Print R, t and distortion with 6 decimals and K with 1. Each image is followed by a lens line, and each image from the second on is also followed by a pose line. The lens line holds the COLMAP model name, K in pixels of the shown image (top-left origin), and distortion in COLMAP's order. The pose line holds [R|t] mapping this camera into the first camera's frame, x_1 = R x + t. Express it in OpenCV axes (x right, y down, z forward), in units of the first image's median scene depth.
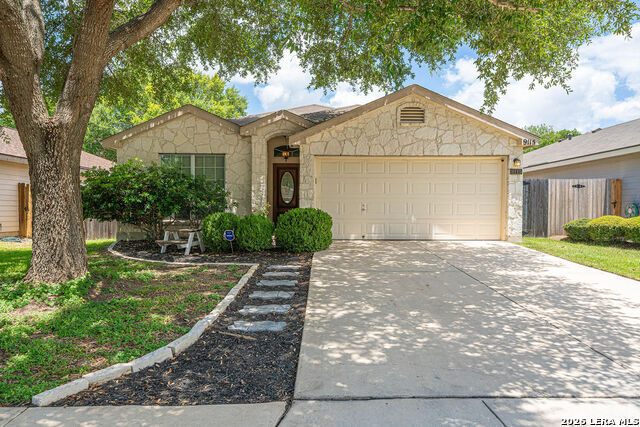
lens RADIAL K [[454.4, 0, 318.2], [0, 454.4, 211.4], [0, 0, 1]] dist [-0.001888, -0.002778]
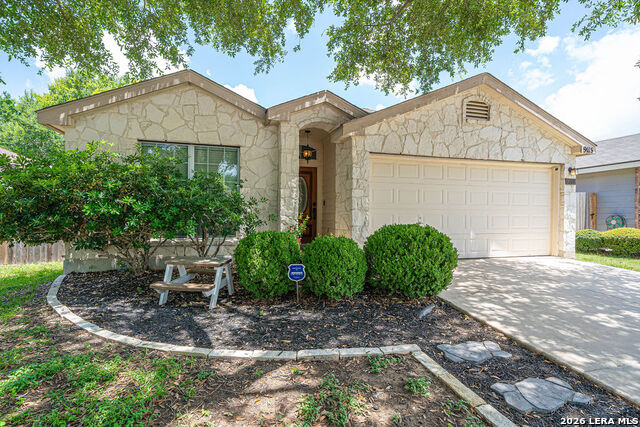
lens RADIAL K [[328.0, 0, 323.2], [0, 328.0, 215.2], [0, 0, 1]] dist [0.002753, -0.001405]
pose [[0.964903, 0.002289, 0.262595, -0.222131], [-0.000822, 0.999983, -0.005698, -0.014885], [-0.262604, 0.005282, 0.964889, 0.478124]]
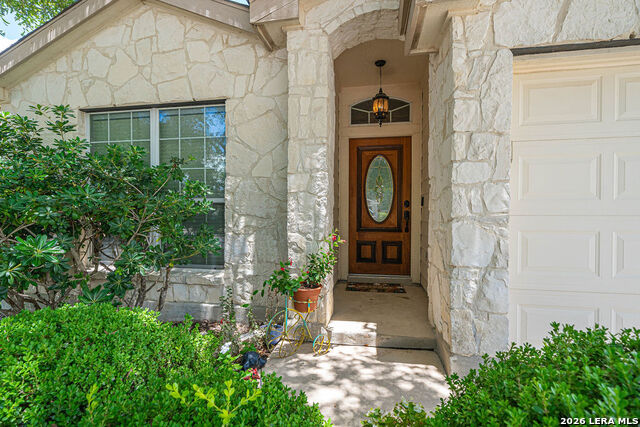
lens RADIAL K [[328.0, 0, 308.8], [0, 328.0, 216.4], [0, 0, 1]] dist [0.002753, -0.001405]
pose [[0.977165, -0.001179, -0.212478, -0.079961], [0.001740, 0.999995, 0.002450, -0.029783], [0.212474, -0.002763, 0.977163, 0.772928]]
